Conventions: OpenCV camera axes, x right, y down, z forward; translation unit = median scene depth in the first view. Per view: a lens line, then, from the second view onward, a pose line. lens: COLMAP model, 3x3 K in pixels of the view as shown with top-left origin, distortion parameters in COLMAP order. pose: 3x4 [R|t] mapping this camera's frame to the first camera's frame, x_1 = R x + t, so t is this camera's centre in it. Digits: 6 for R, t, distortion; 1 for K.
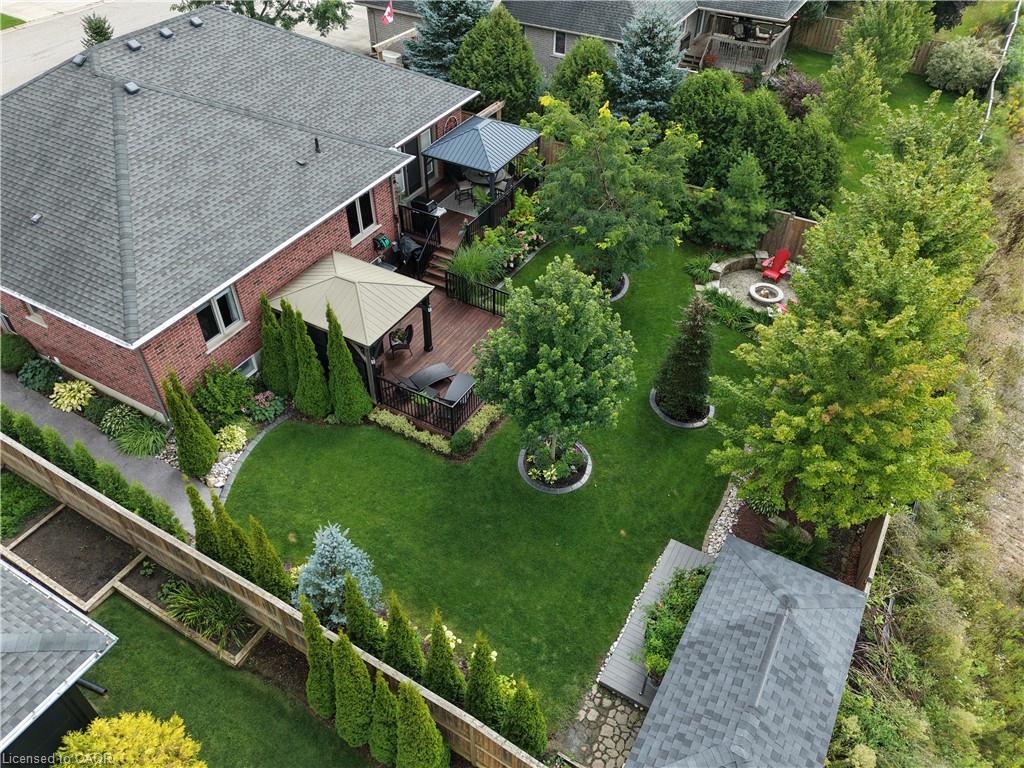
lens RADIAL K [[743.2, 0, 508.6], [0, 743.2, 380.7], [0, 0, 1]] dist [0.060498, -0.042189]
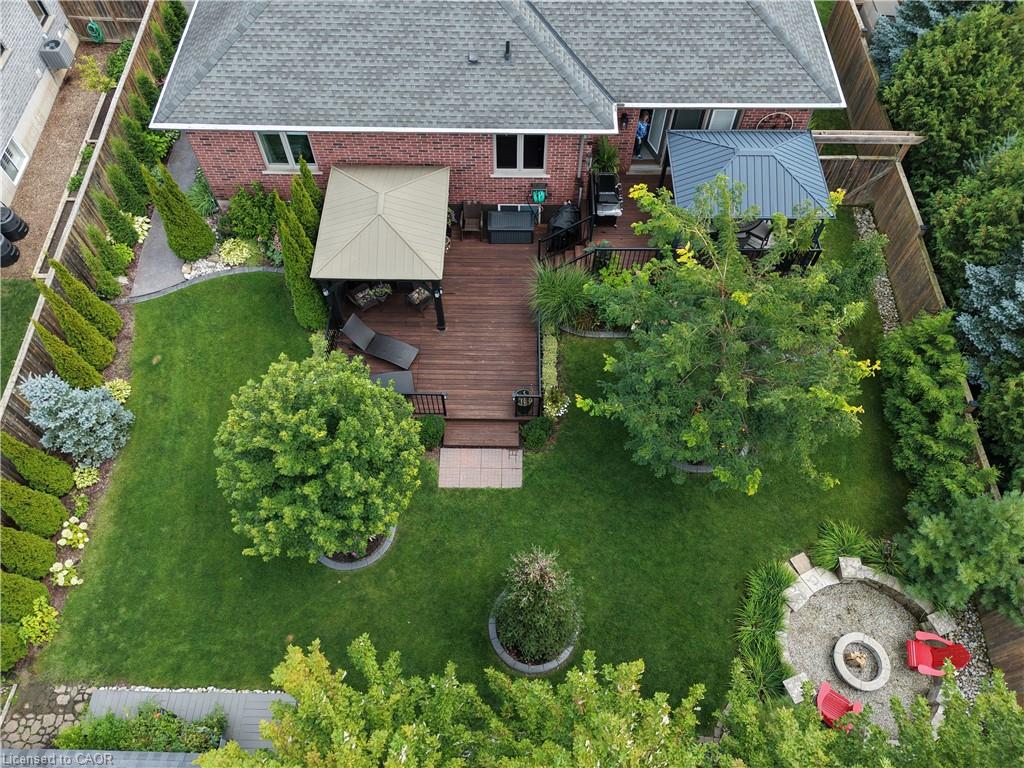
lens RADIAL K [[743.2, 0, 510.6], [0, 743.2, 388.4], [0, 0, 1]] dist [0.060498, -0.042189]
pose [[0.484669, 0.738043, -0.469455, 0.347552], [-0.588715, 0.672189, 0.448972, -0.385834], [0.646924, 0.058772, 0.760287, 0.368719]]
